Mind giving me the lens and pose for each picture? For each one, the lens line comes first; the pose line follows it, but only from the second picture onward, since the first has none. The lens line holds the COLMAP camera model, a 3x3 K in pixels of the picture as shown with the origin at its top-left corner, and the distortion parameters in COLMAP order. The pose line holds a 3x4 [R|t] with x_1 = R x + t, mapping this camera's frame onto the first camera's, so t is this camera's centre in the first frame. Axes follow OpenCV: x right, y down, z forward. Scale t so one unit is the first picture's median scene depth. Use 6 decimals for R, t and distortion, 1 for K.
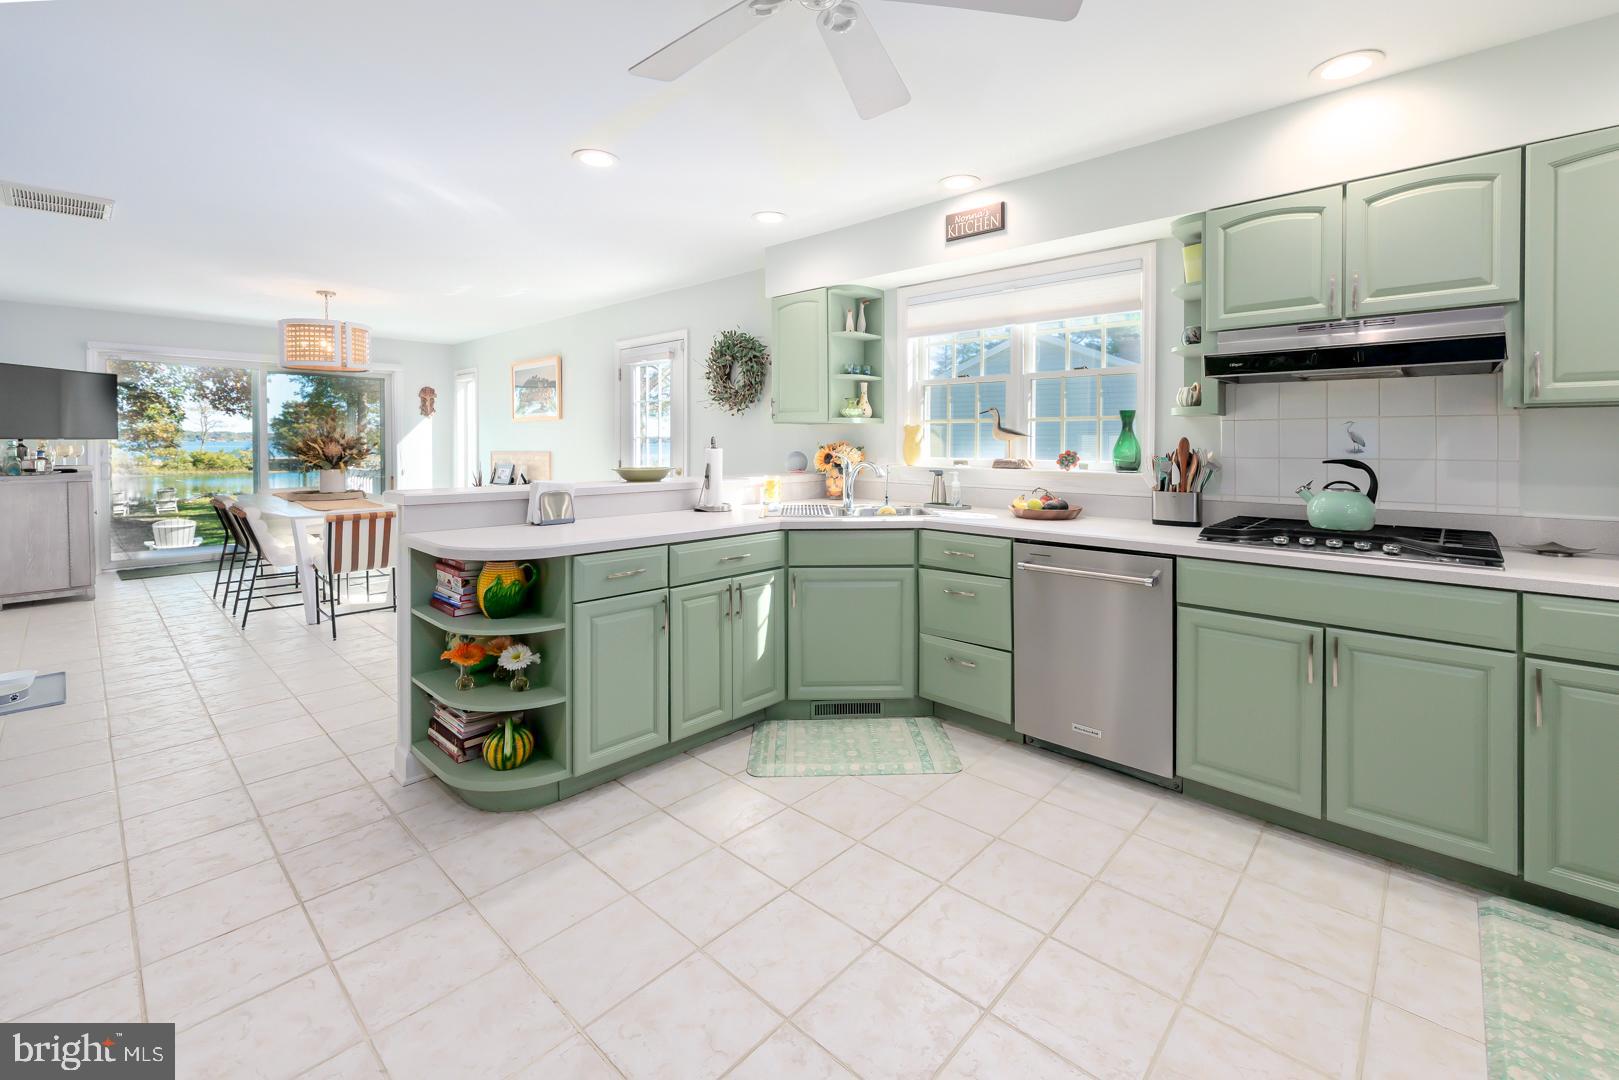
lens RADIAL K [[671.9, 0, 809.5], [0, 671.9, 540.0], [0, 0, 1]] dist [0.007068, 0.000125]
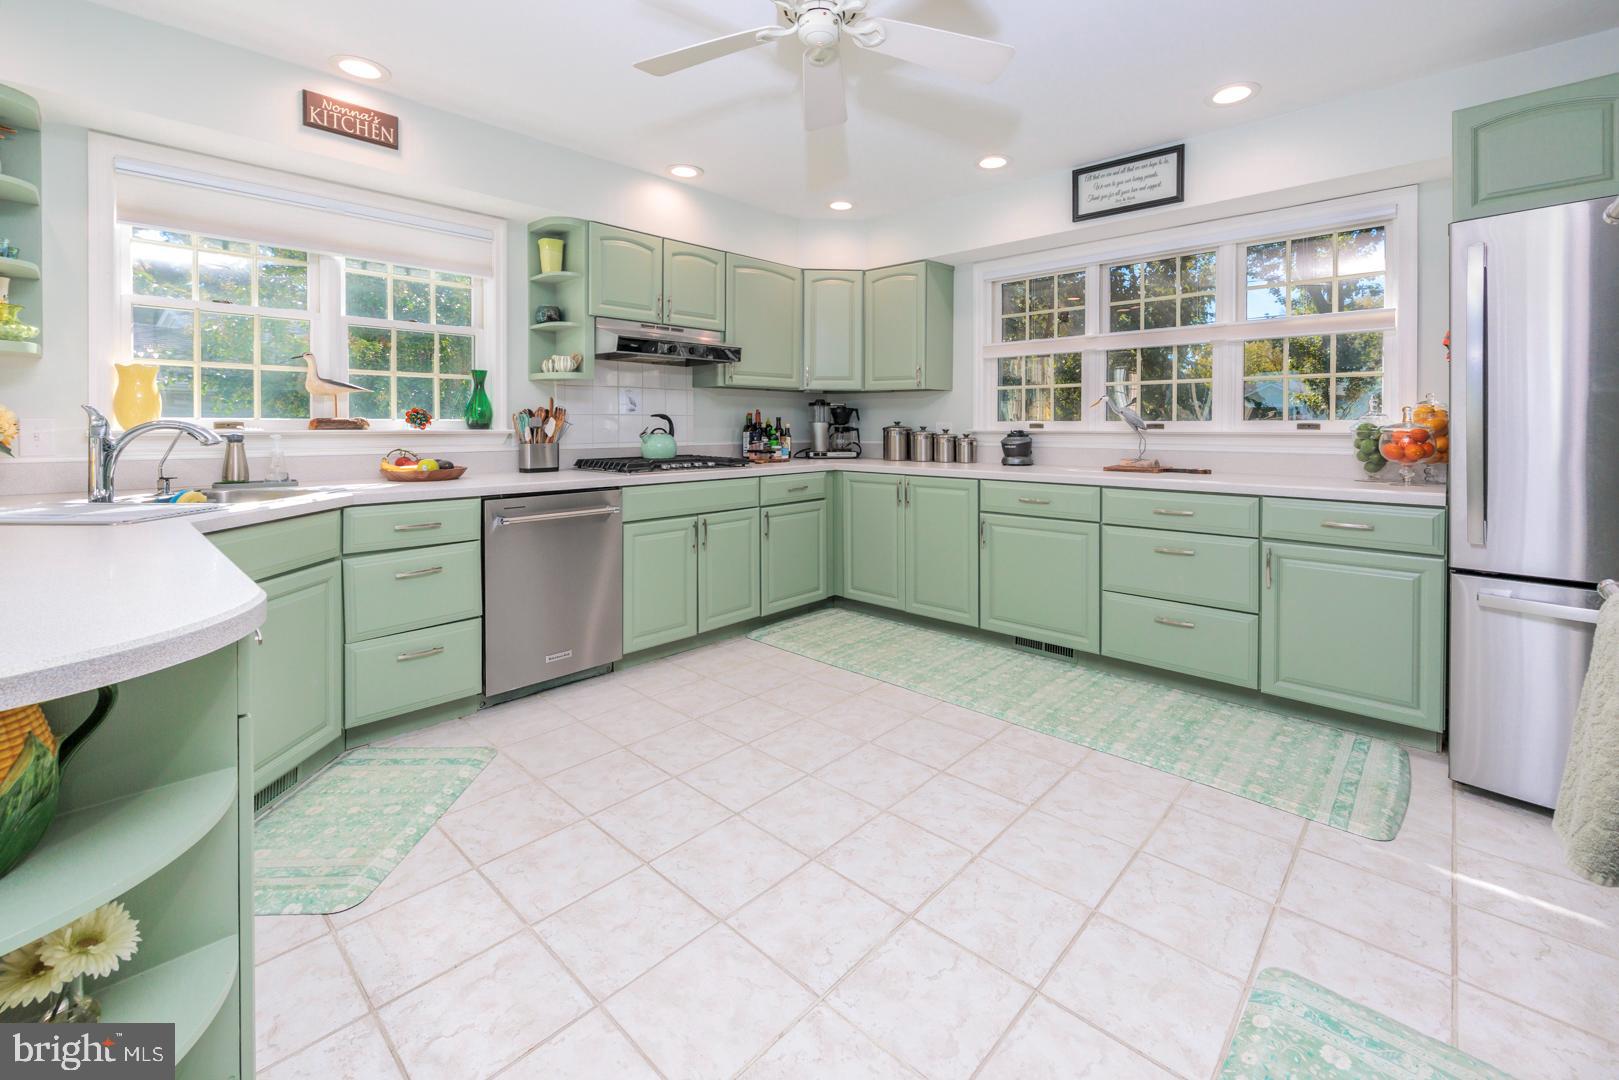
lens RADIAL K [[671.9, 0, 809.5], [0, 671.9, 540.0], [0, 0, 1]] dist [0.007068, 0.000125]
pose [[0.030852, -0.170800, 0.984823, -0.806180], [0.146294, 0.975452, 0.164592, -0.039008], [-0.988760, 0.138996, 0.055081, 0.610318]]
